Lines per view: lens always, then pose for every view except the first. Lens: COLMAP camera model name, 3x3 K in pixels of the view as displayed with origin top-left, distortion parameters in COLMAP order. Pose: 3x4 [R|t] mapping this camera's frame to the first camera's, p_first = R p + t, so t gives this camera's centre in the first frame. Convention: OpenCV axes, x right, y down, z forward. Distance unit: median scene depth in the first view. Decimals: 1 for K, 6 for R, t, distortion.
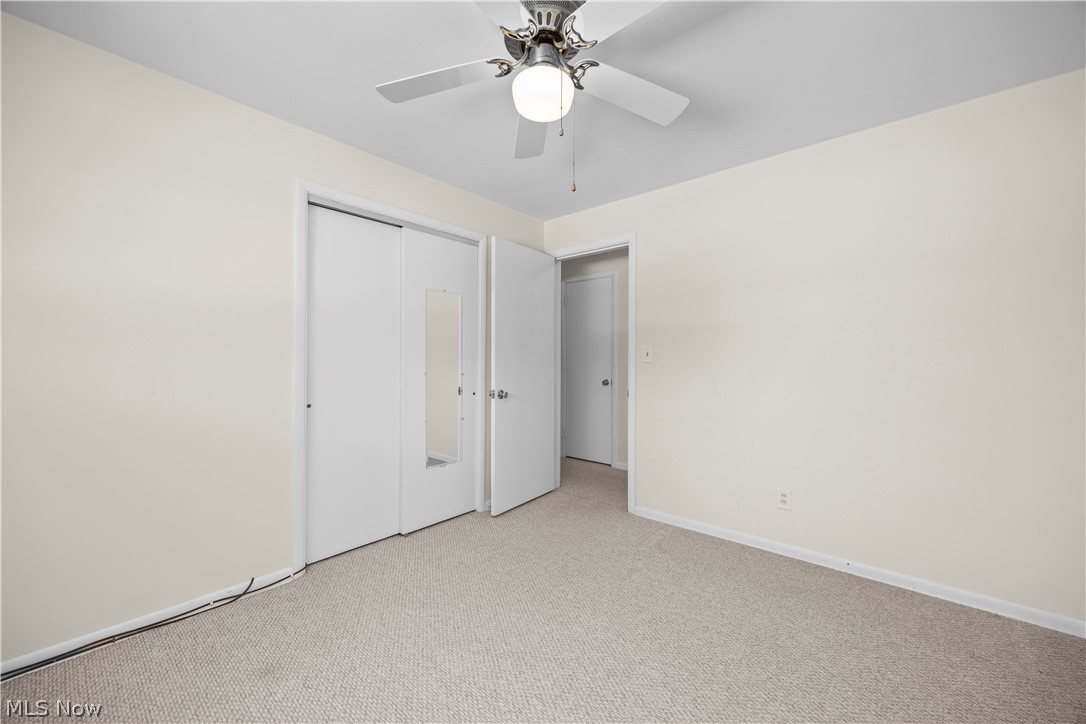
lens RADIAL K [[429.8, 0, 542.3], [0, 429.8, 356.3], [0, 0, 1]] dist [0.000697, -0.000052]
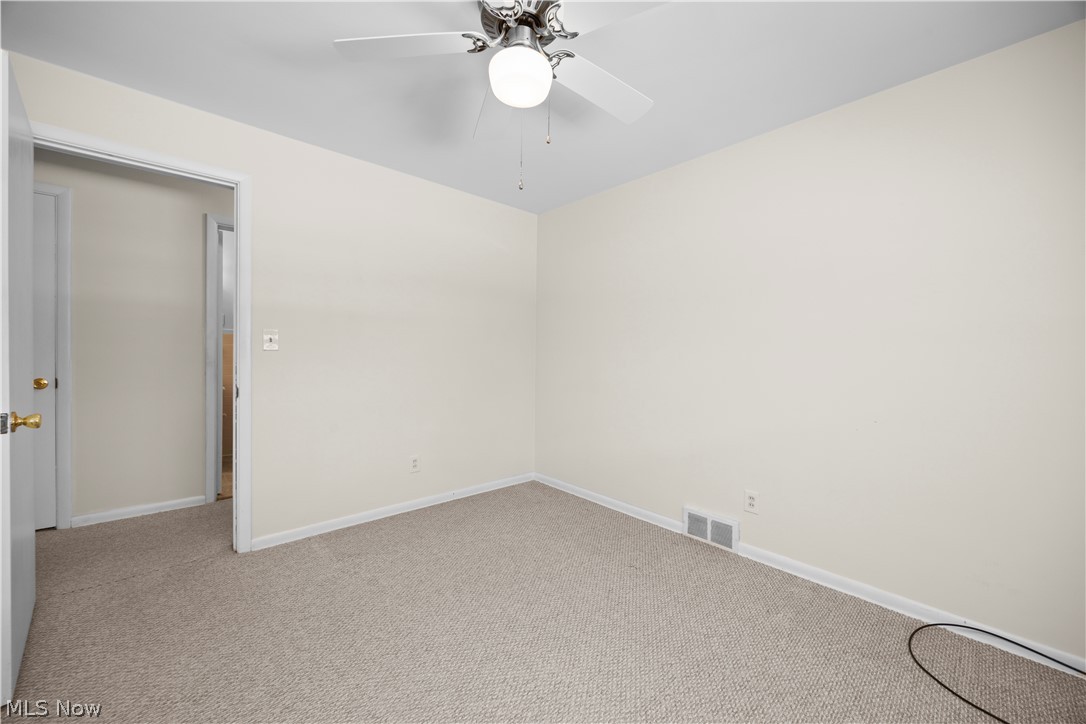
lens RADIAL K [[429.8, 0, 542.3], [0, 429.8, 356.3], [0, 0, 1]] dist [0.000697, -0.000052]
pose [[0.086243, -0.009139, 0.996232, -0.588910], [-0.024269, 0.999642, 0.011271, 0.004872], [-0.995978, -0.025149, 0.085991, 0.519864]]
